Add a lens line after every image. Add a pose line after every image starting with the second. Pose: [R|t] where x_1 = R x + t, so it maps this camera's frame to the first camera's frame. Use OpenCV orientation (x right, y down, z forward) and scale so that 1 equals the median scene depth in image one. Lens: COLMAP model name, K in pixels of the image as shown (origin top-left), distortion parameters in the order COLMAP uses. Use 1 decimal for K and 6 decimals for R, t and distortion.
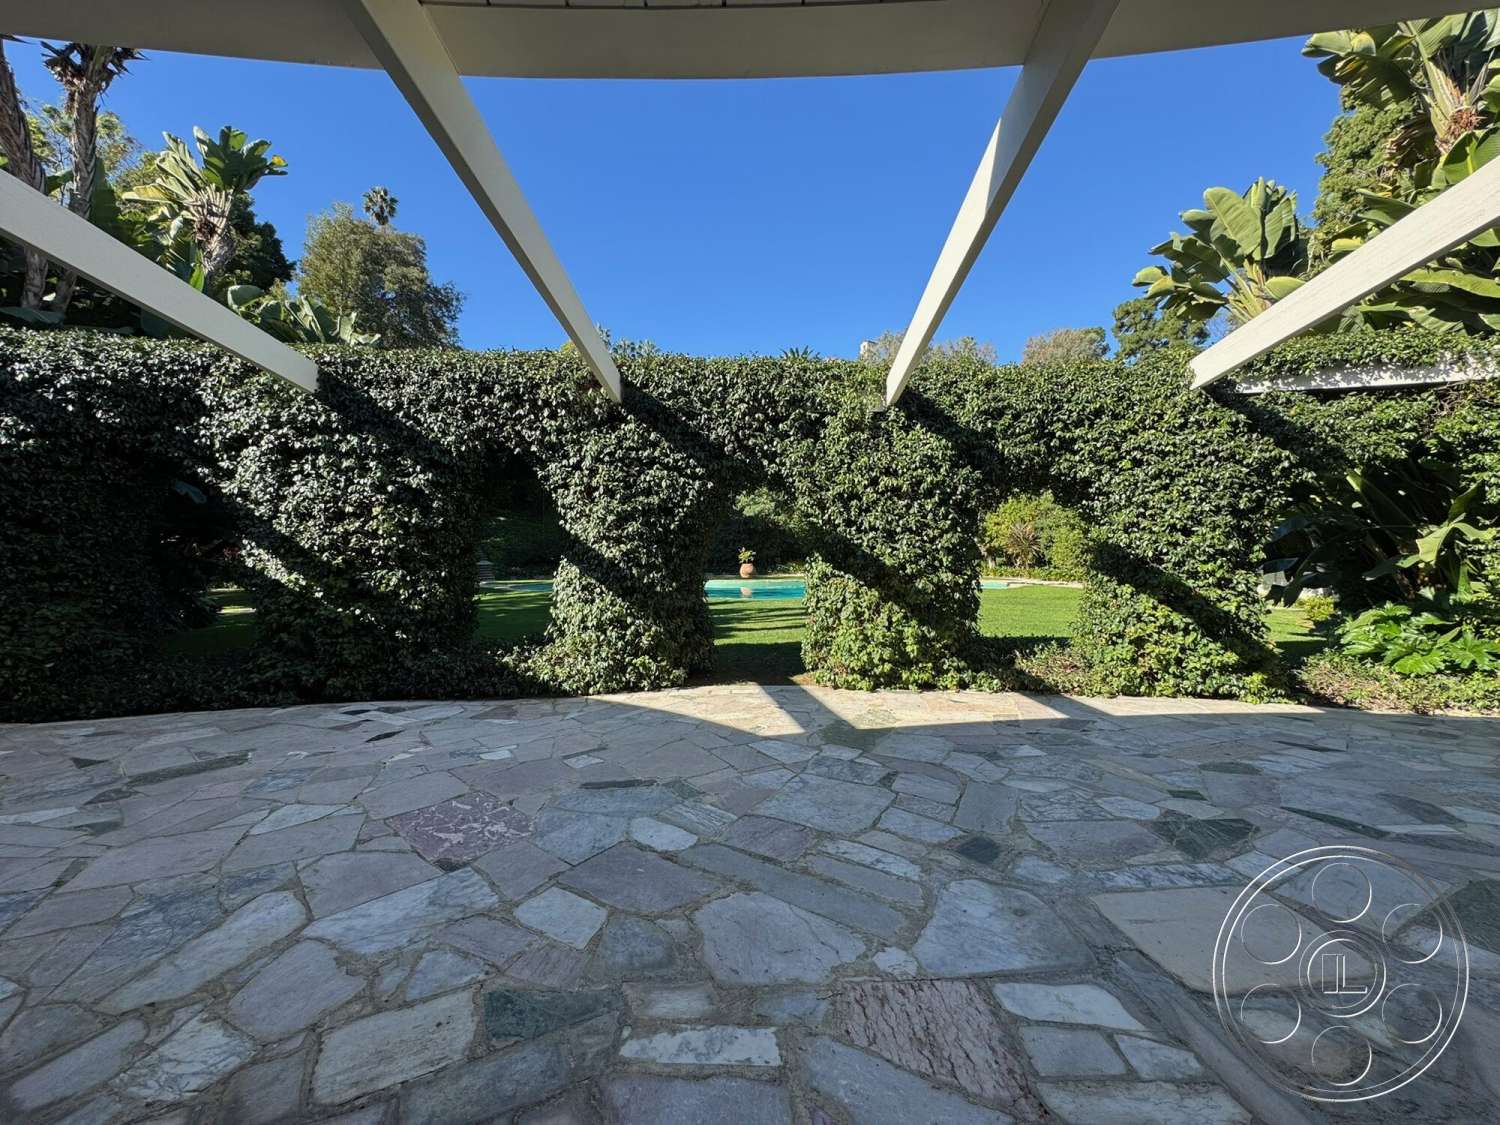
lens RADIAL K [[597.1, 0, 752.0], [0, 597.1, 559.1], [0, 0, 1]] dist [-0.008171, 0.001008]
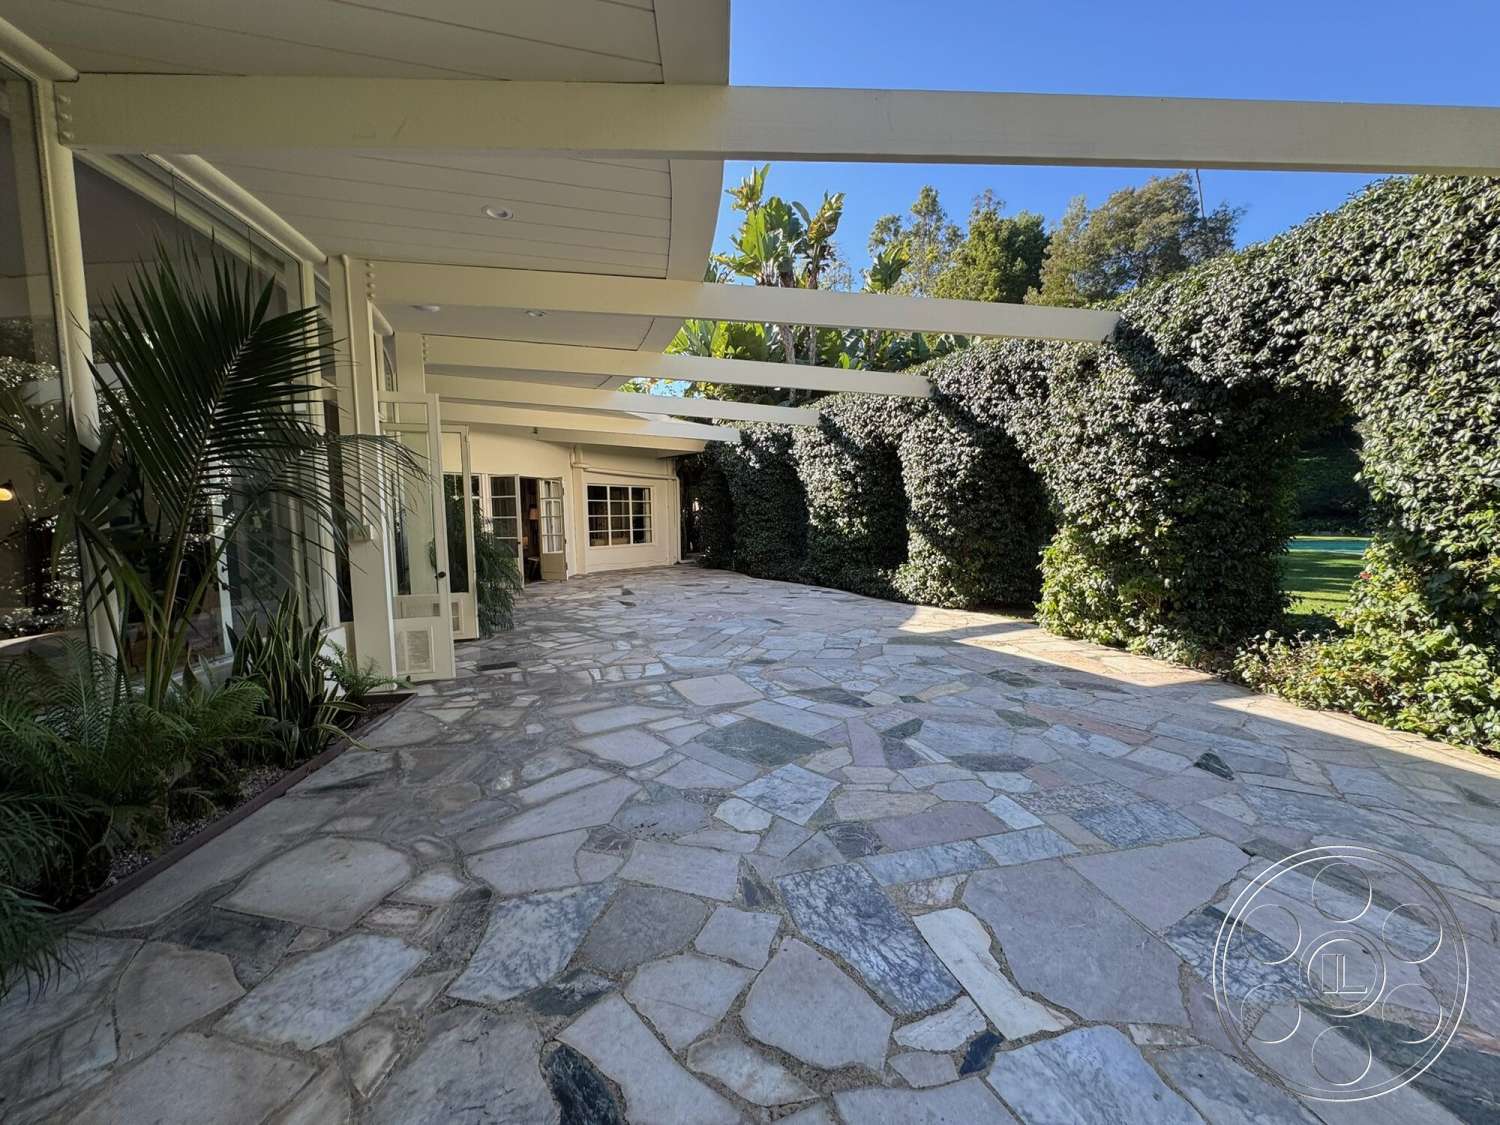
lens RADIAL K [[597.1, 0, 746.6], [0, 597.1, 564.6], [0, 0, 1]] dist [-0.008171, 0.001008]
pose [[0.293106, 0.080304, -0.952701, 1.023058], [0.003990, 0.996355, 0.085211, 0.005378], [0.956072, -0.028777, 0.291717, 0.182553]]
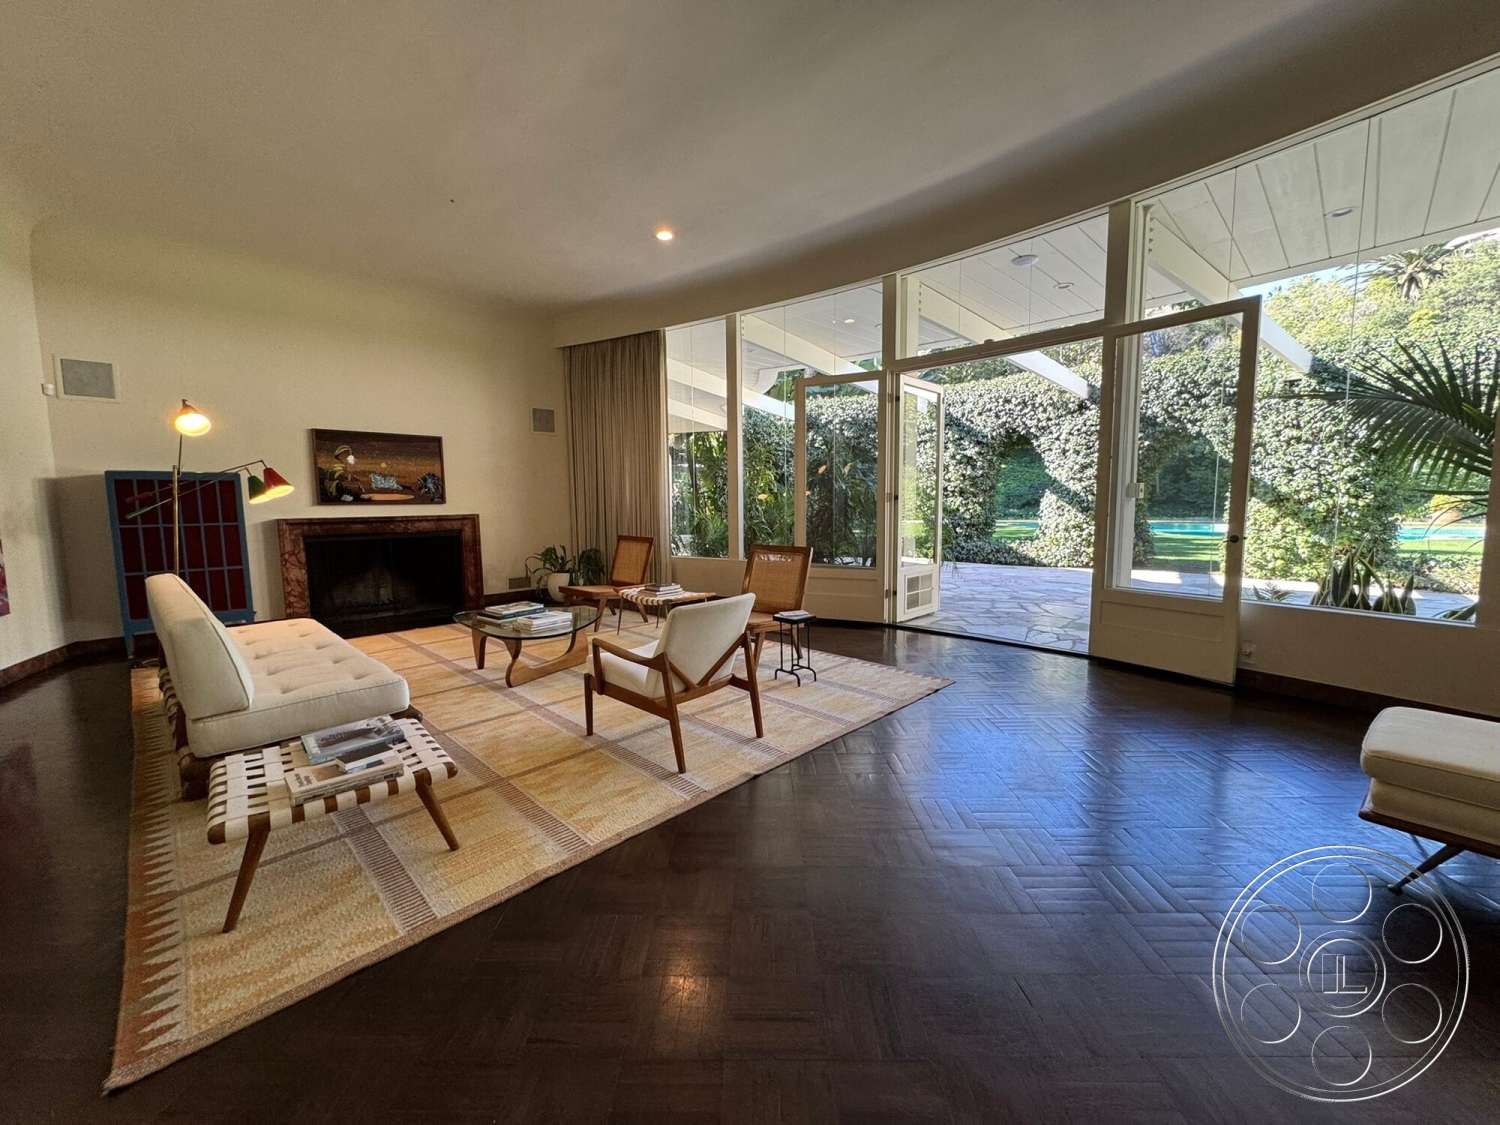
lens RADIAL K [[597.1, 0, 749.0], [0, 597.1, 563.6], [0, 0, 1]] dist [-0.008171, 0.001008]
pose [[0.711301, 0.069578, -0.699435, 0.319724], [-0.001190, 0.995206, 0.097790, 0.043212], [0.702886, -0.068726, 0.707974, -0.925714]]
